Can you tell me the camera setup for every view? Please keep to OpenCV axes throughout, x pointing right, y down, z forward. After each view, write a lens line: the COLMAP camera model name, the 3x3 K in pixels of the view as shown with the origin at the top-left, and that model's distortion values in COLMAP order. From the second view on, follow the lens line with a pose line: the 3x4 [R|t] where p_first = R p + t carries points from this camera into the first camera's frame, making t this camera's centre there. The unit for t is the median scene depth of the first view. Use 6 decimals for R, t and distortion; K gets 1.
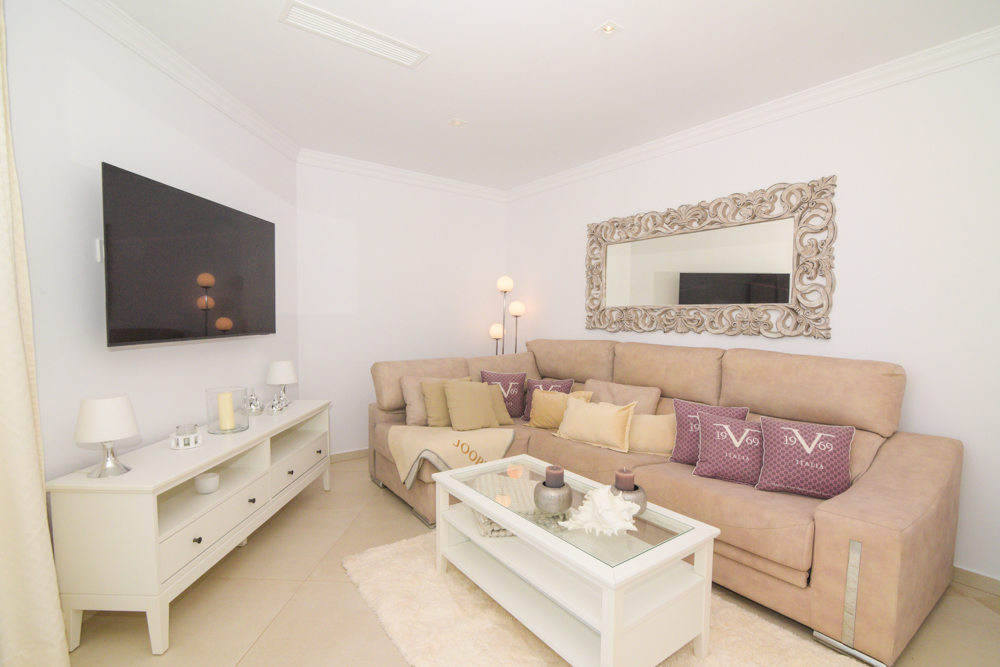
lens RADIAL K [[464.1, 0, 501.9], [0, 464.1, 344.1], [0, 0, 1]] dist [-0.017162, 0.000891]
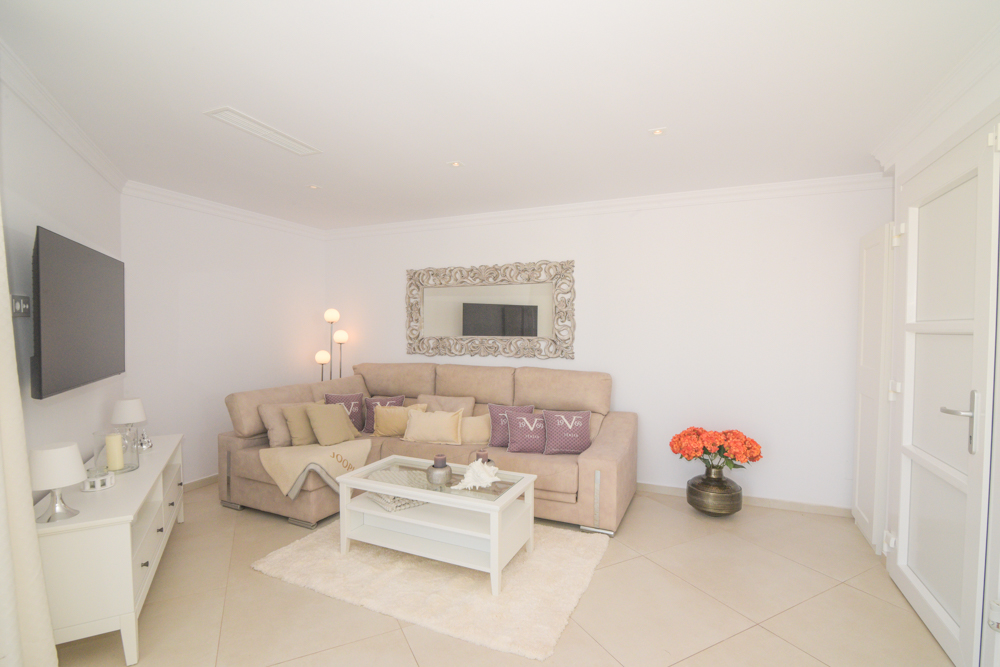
lens RADIAL K [[464.1, 0, 501.9], [0, 464.1, 344.1], [0, 0, 1]] dist [-0.017162, 0.000891]
pose [[0.870472, -0.022737, 0.491693, -0.286753], [0.034637, 0.999286, -0.015110, -0.043220], [-0.490998, 0.030184, 0.870637, -0.278872]]
